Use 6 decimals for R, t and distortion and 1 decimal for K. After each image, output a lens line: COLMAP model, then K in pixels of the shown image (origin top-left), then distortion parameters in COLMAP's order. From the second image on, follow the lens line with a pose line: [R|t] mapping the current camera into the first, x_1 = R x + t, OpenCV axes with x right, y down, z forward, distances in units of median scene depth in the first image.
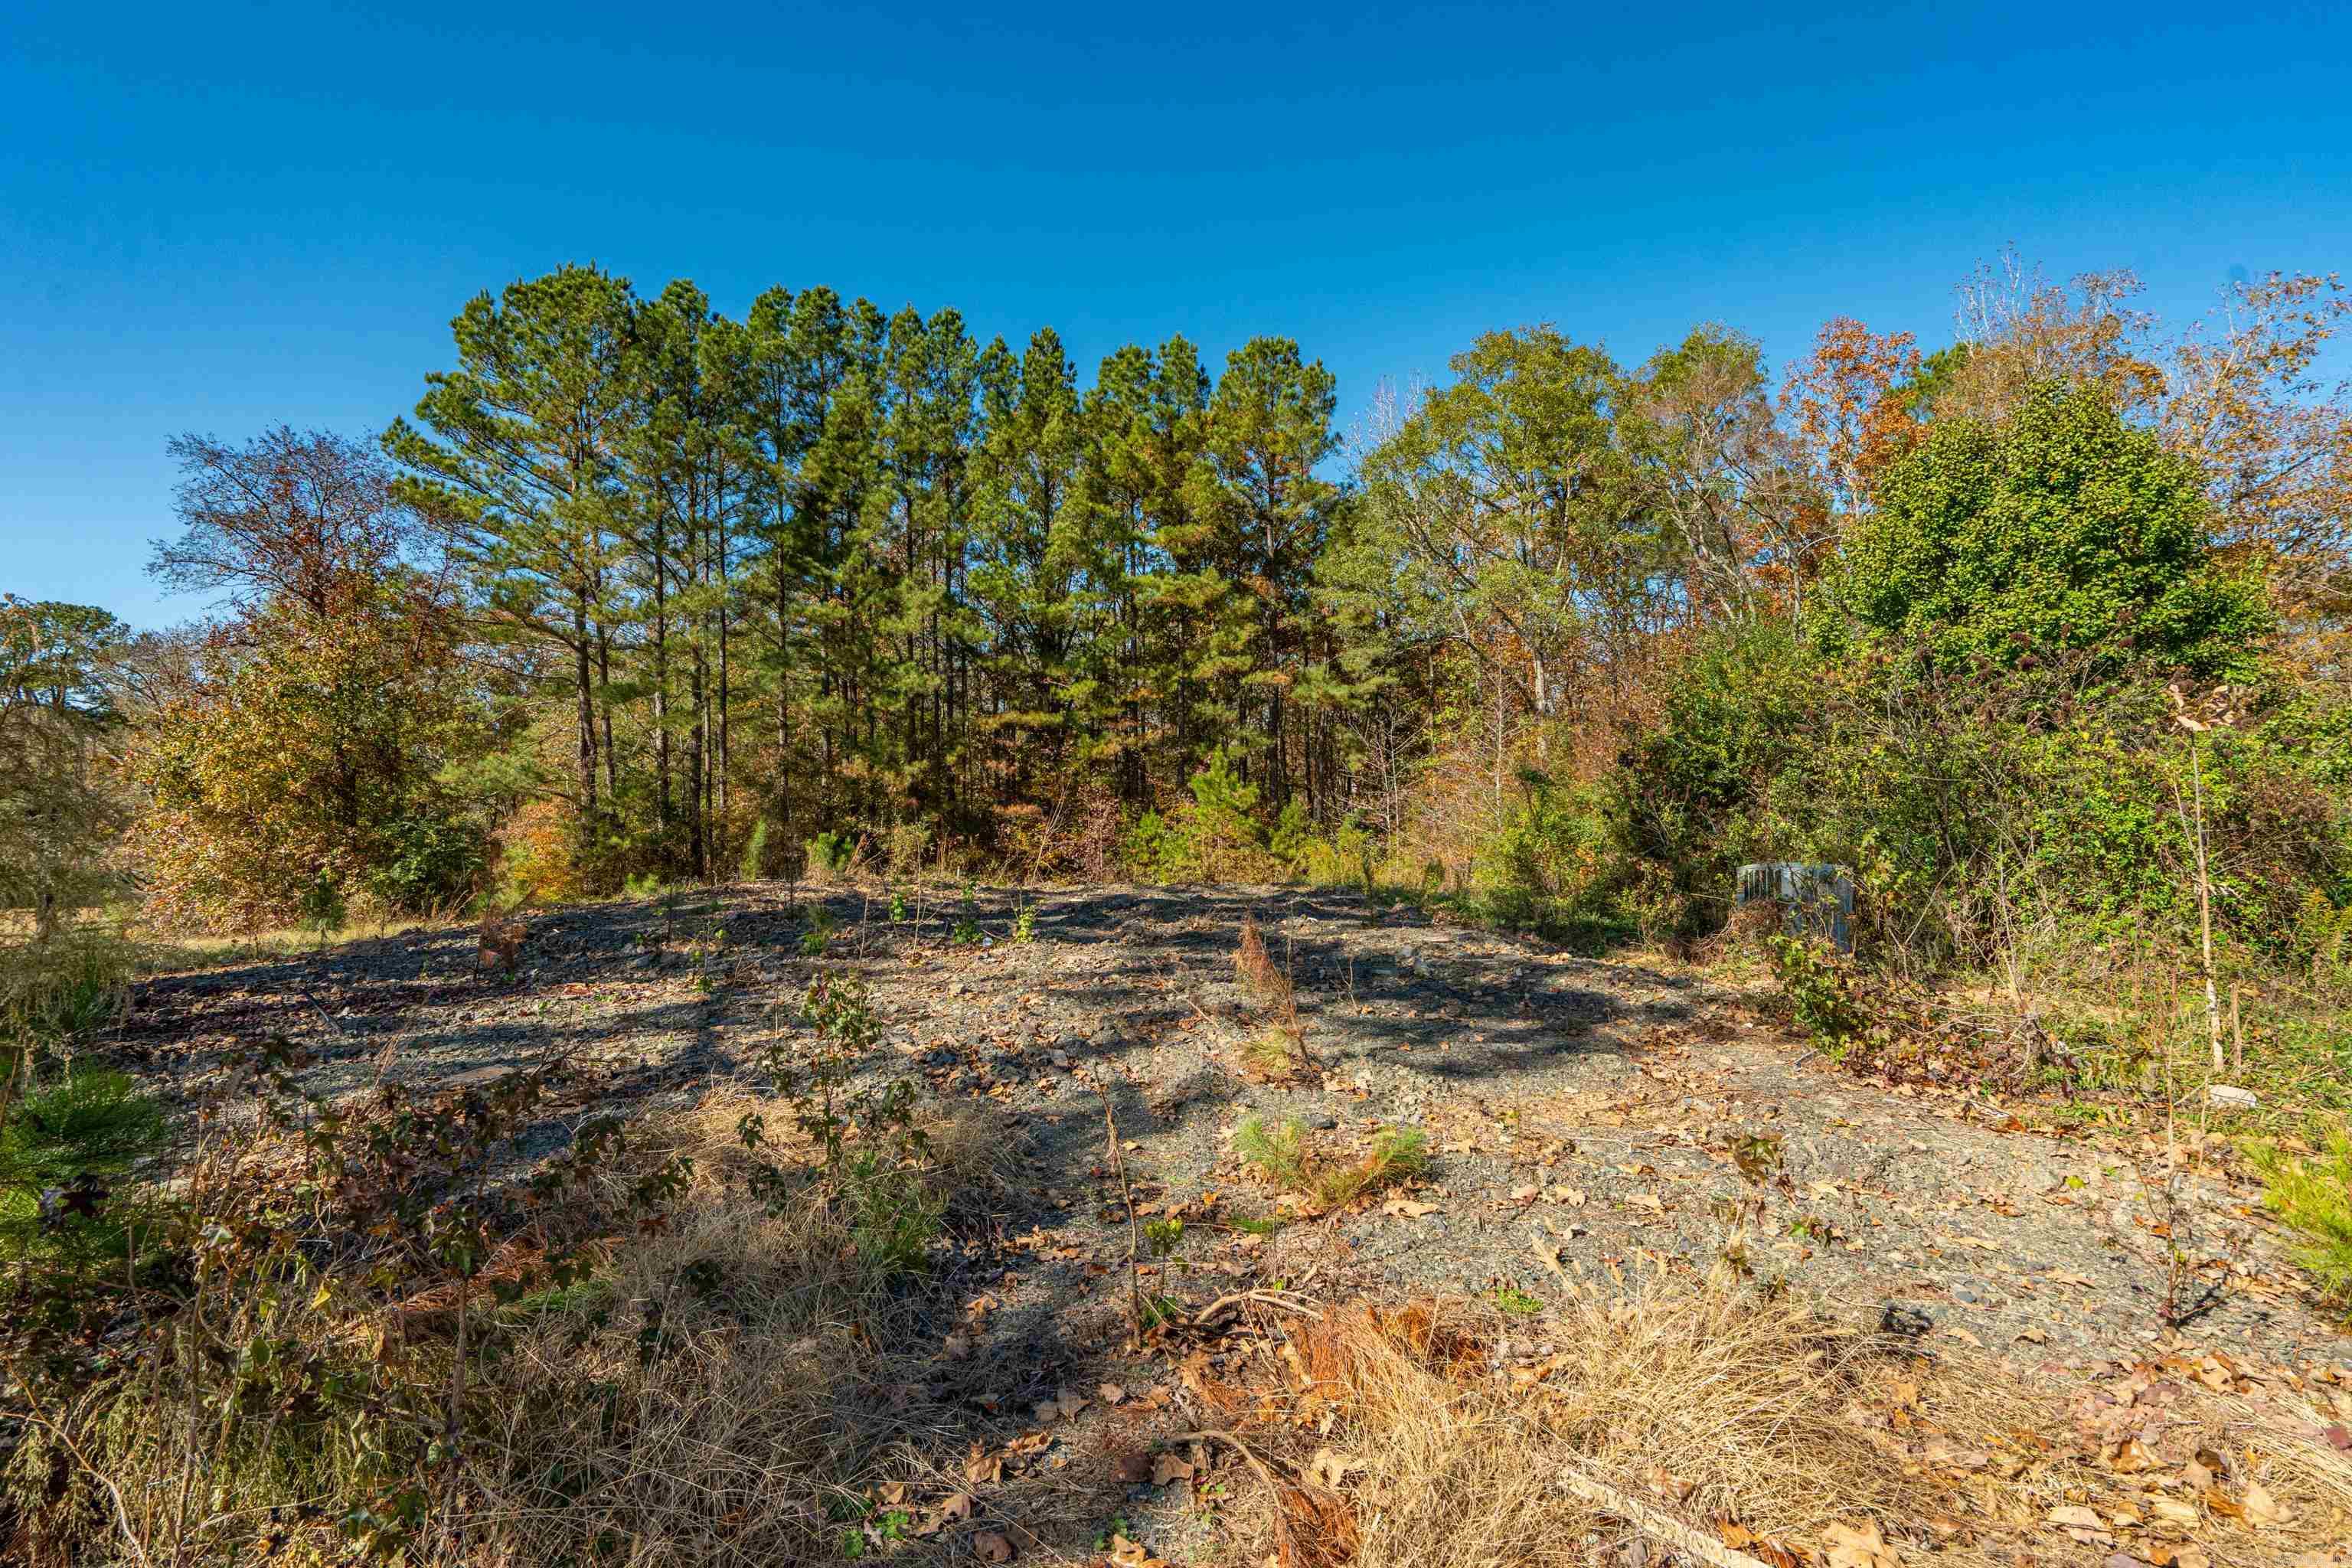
lens RADIAL K [[1067.3, 0, 1167.0], [0, 1067.3, 783.8], [0, 0, 1]] dist [-0.001251, 0.001230]
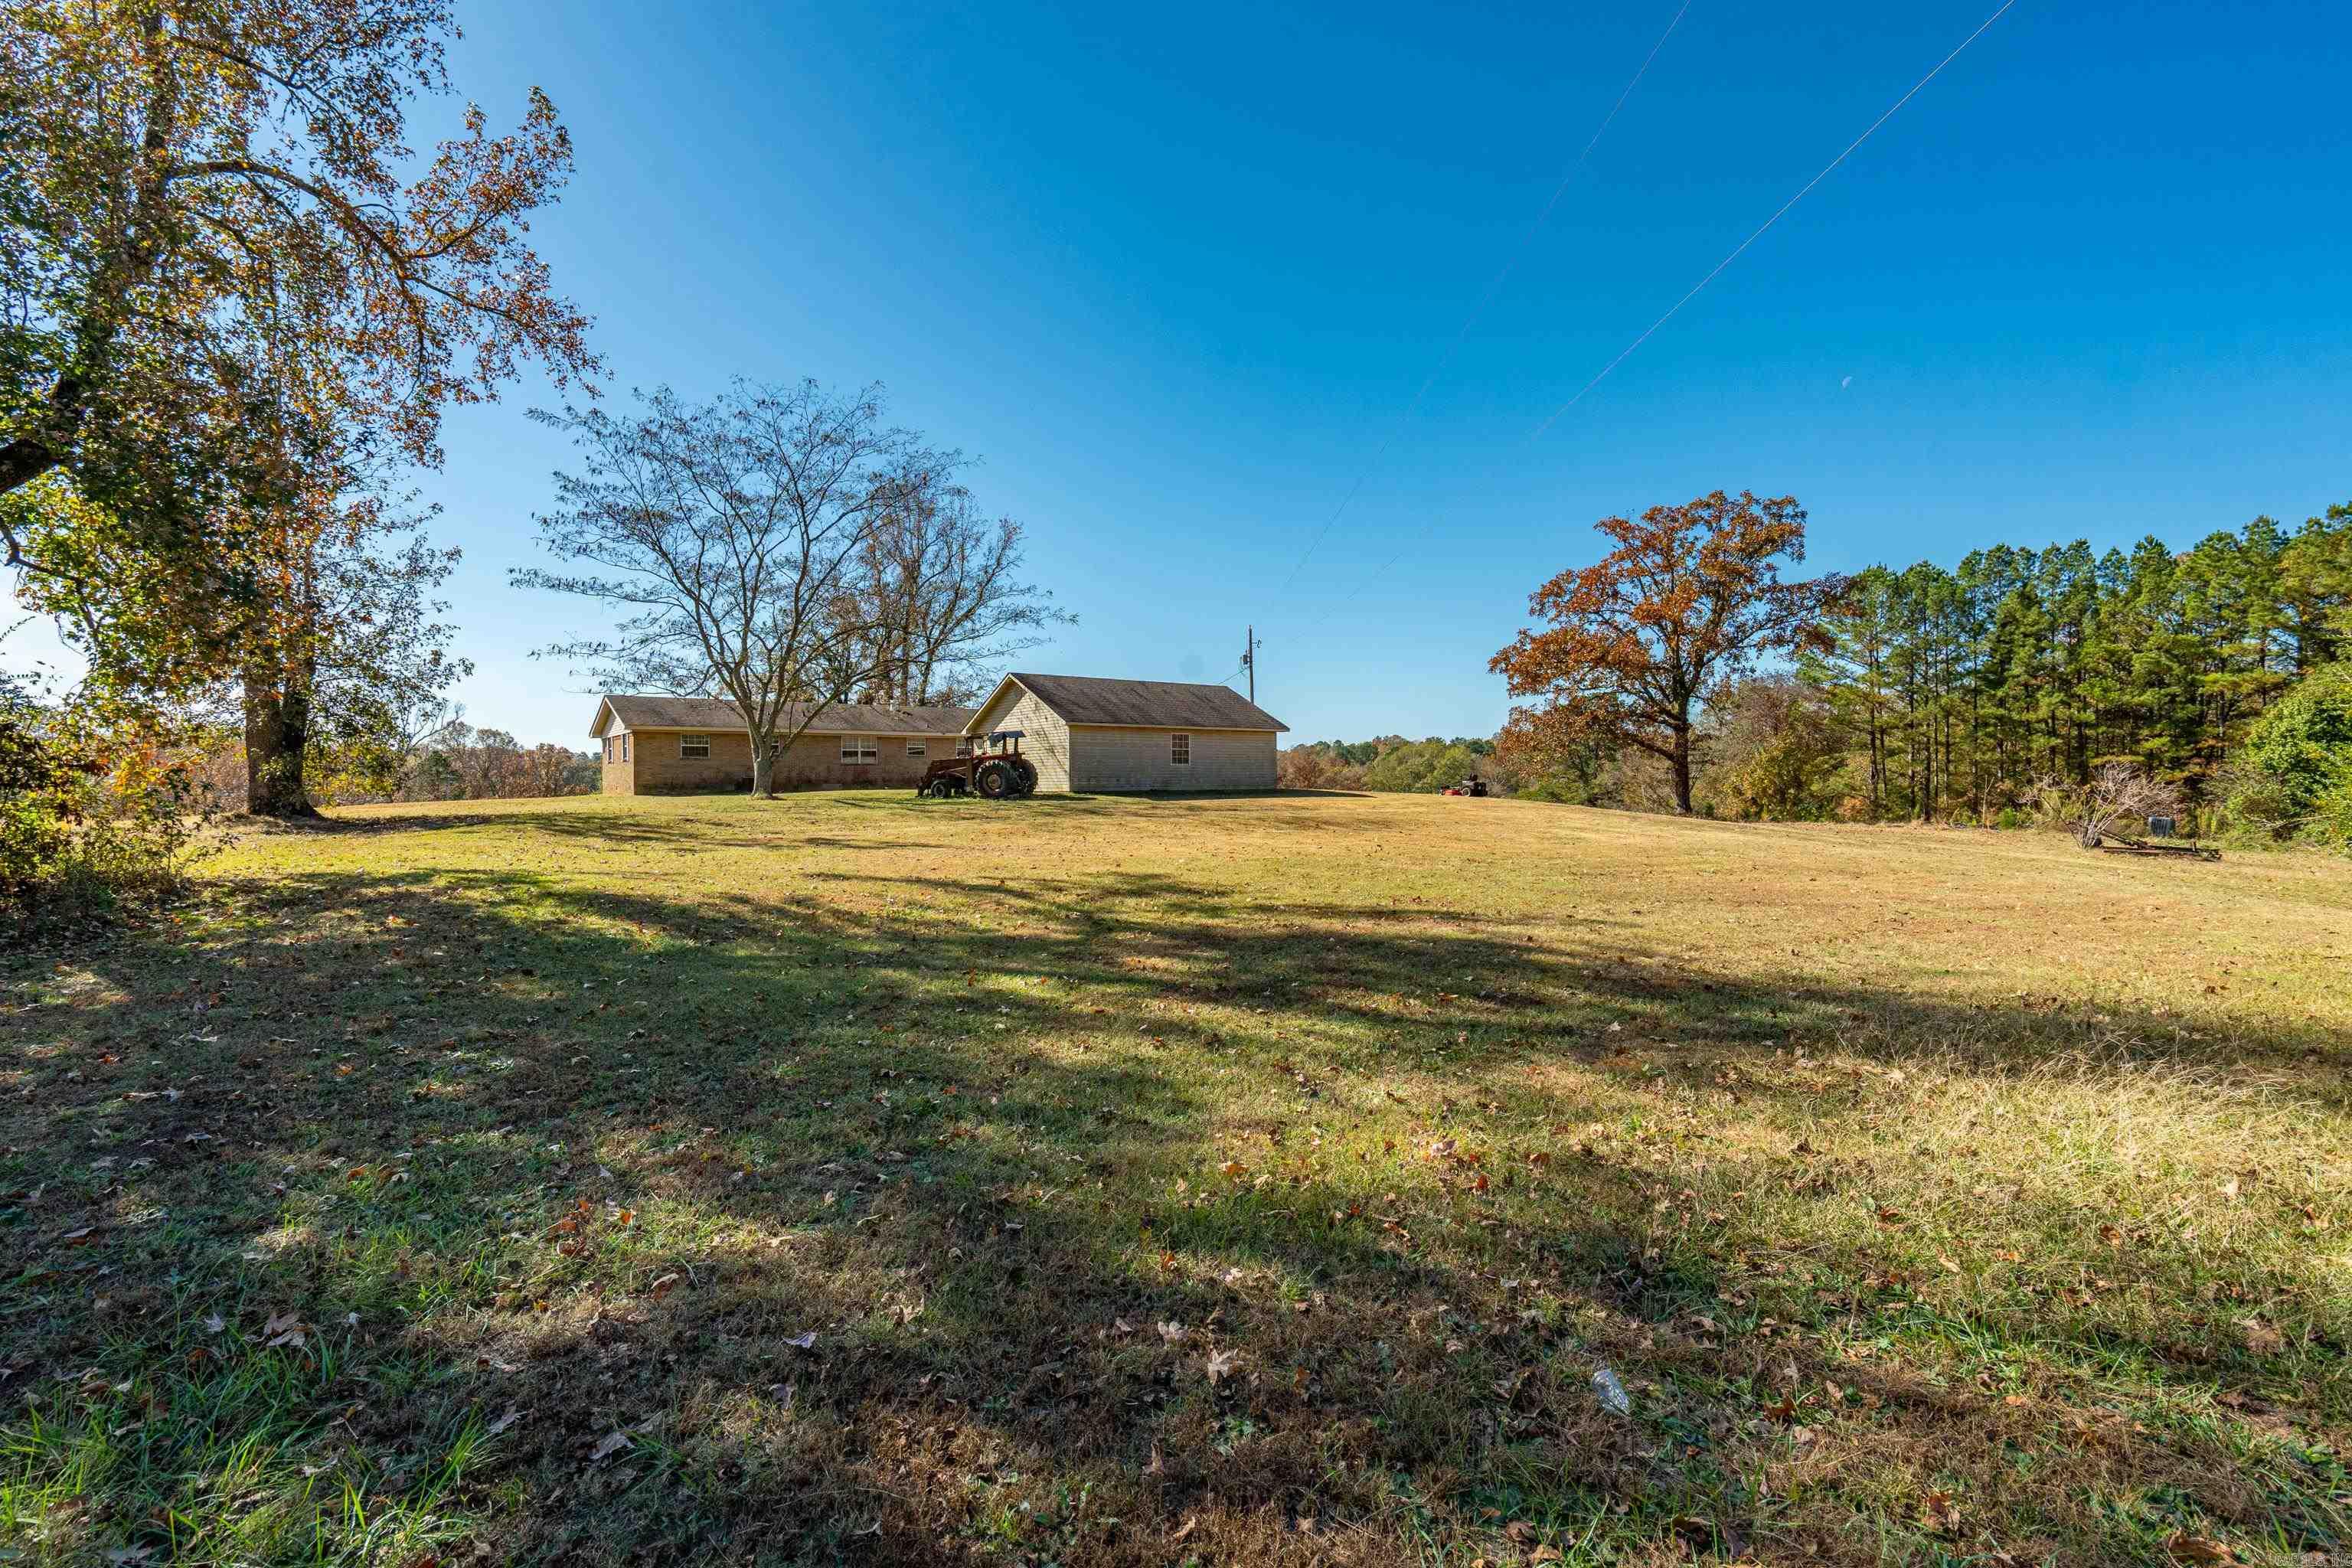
lens RADIAL K [[1067.3, 0, 1175.2], [0, 1067.3, 776.7], [0, 0, 1]] dist [-0.001251, 0.001230]
pose [[0.466853, -0.001970, -0.884333, 0.986861], [-0.006952, 0.999958, -0.005898, -0.008444], [0.884308, 0.008901, 0.466820, -1.763635]]
